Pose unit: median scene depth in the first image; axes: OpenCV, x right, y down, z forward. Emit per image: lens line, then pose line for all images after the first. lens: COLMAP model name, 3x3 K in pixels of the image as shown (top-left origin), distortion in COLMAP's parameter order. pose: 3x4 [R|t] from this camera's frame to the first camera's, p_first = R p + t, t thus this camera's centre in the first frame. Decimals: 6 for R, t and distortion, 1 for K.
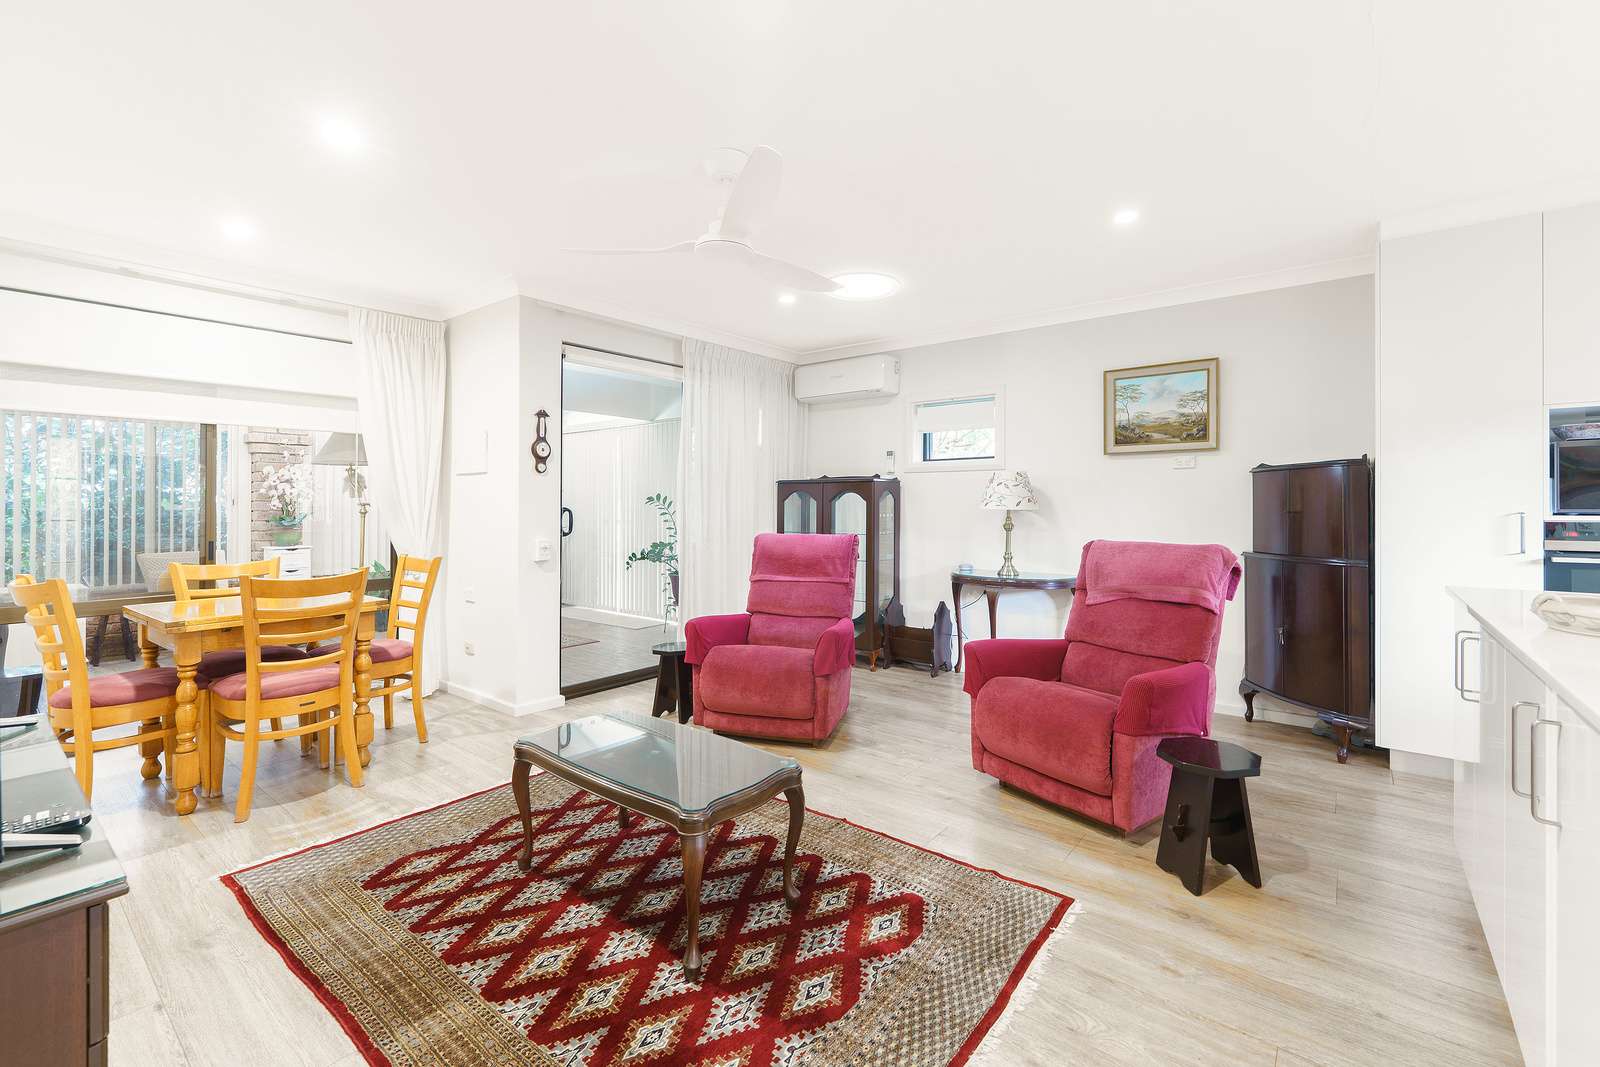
lens RADIAL K [[681.1, 0, 798.0], [0, 681.1, 498.9], [0, 0, 1]] dist [0.001130, 0.000046]
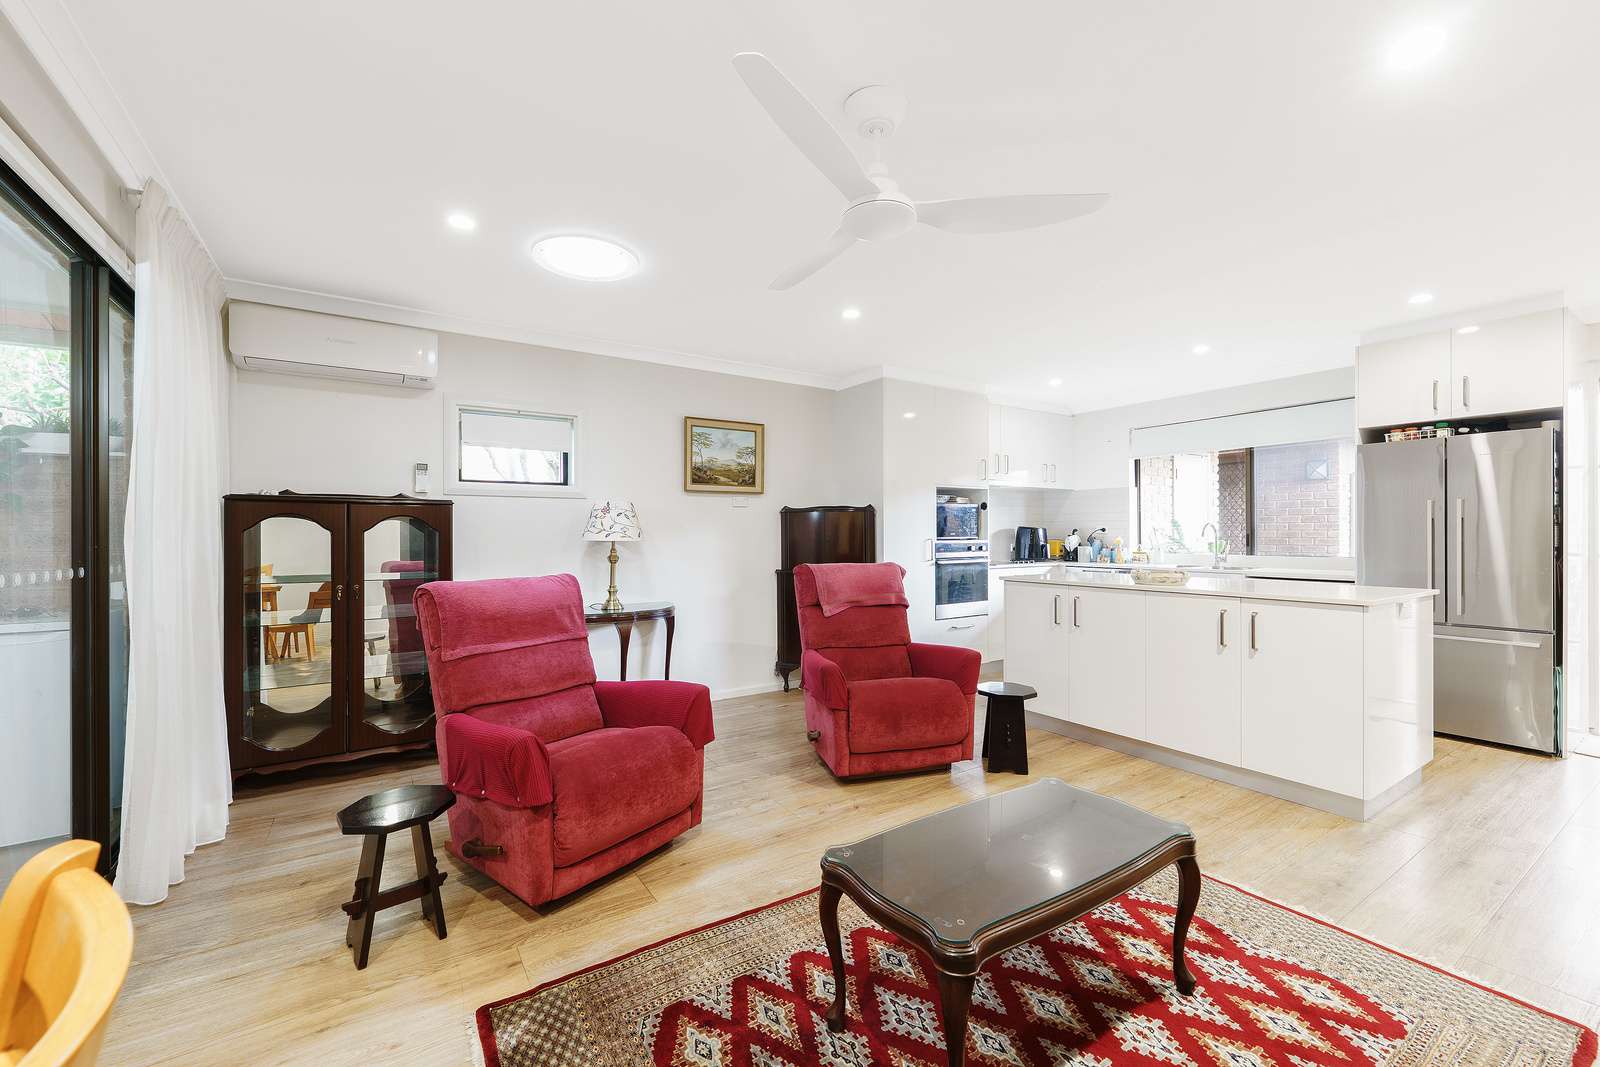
lens RADIAL K [[647.0, 0, 790.9], [0, 647.0, 537.4], [0, 0, 1]] dist [0.000607, 0.000025]
pose [[0.314510, -0.003797, 0.949247, -0.544129], [-0.004387, 0.999976, 0.005453, 0.004665], [-0.949244, -0.005879, 0.314485, 0.539883]]
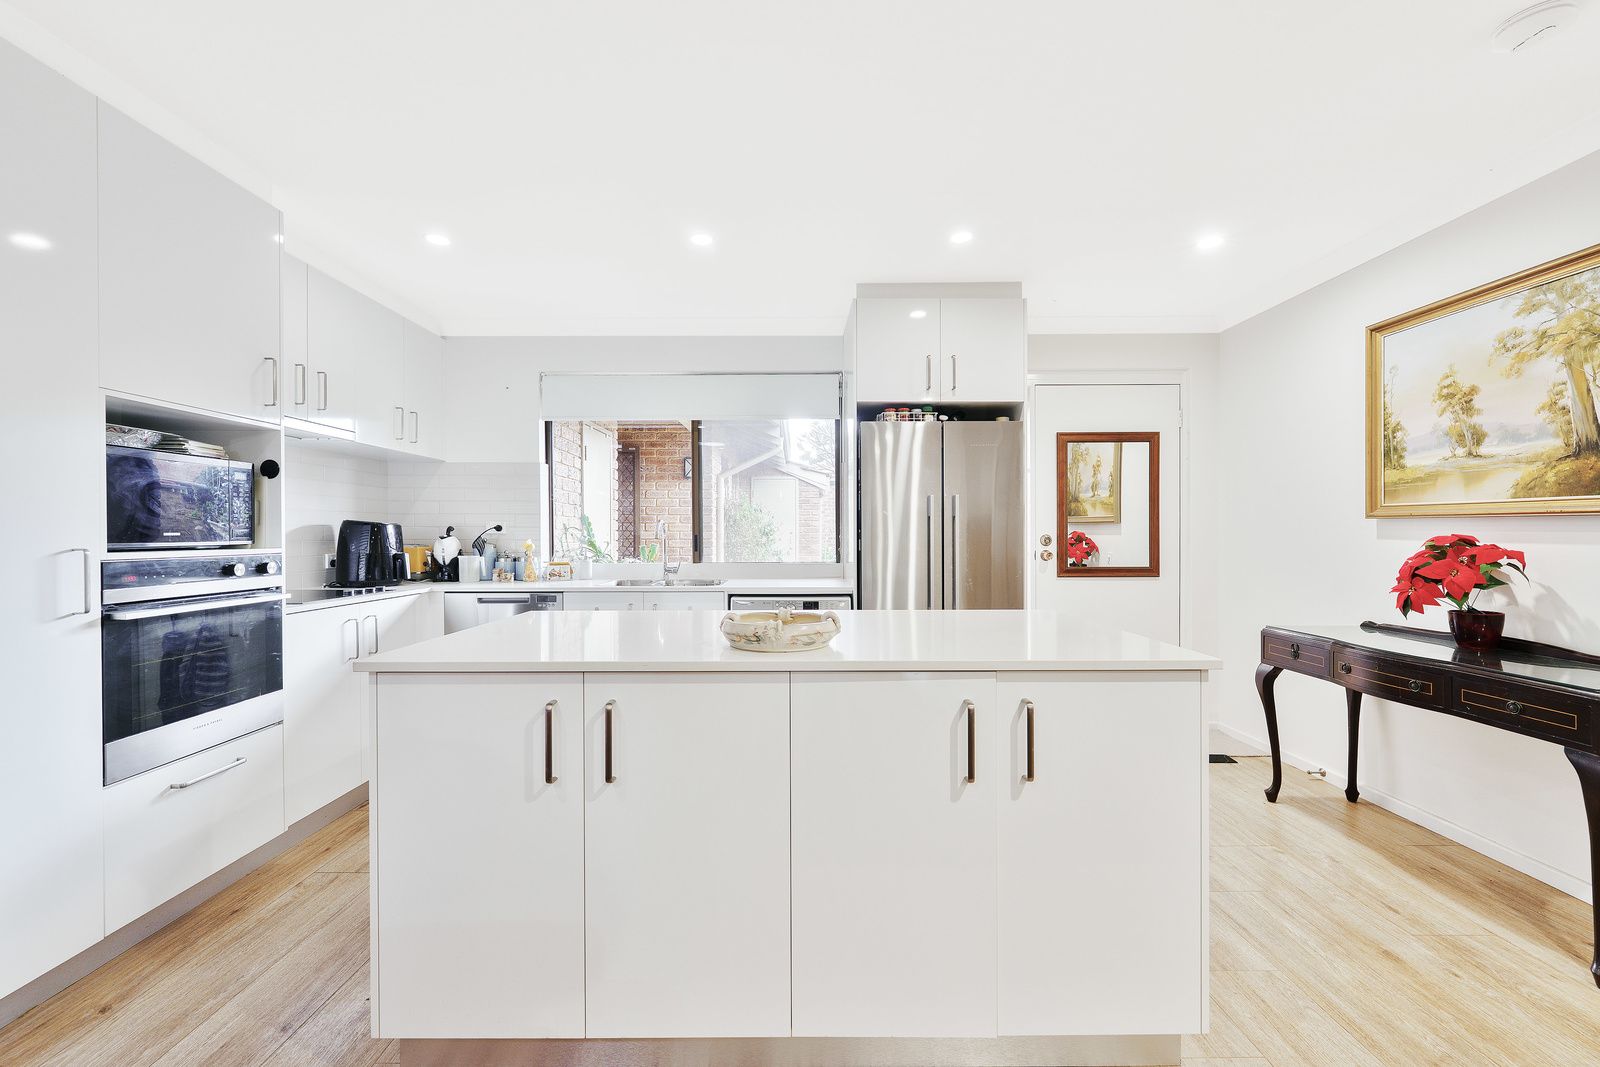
lens RADIAL K [[647.0, 0, 790.9], [0, 647.0, 537.4], [0, 0, 1]] dist [0.000607, 0.000025]
pose [[-0.627703, -0.000343, 0.778452, 0.119709], [-0.002399, 0.999996, -0.001494, 0.005654], [-0.778449, -0.002806, -0.627702, 0.583081]]
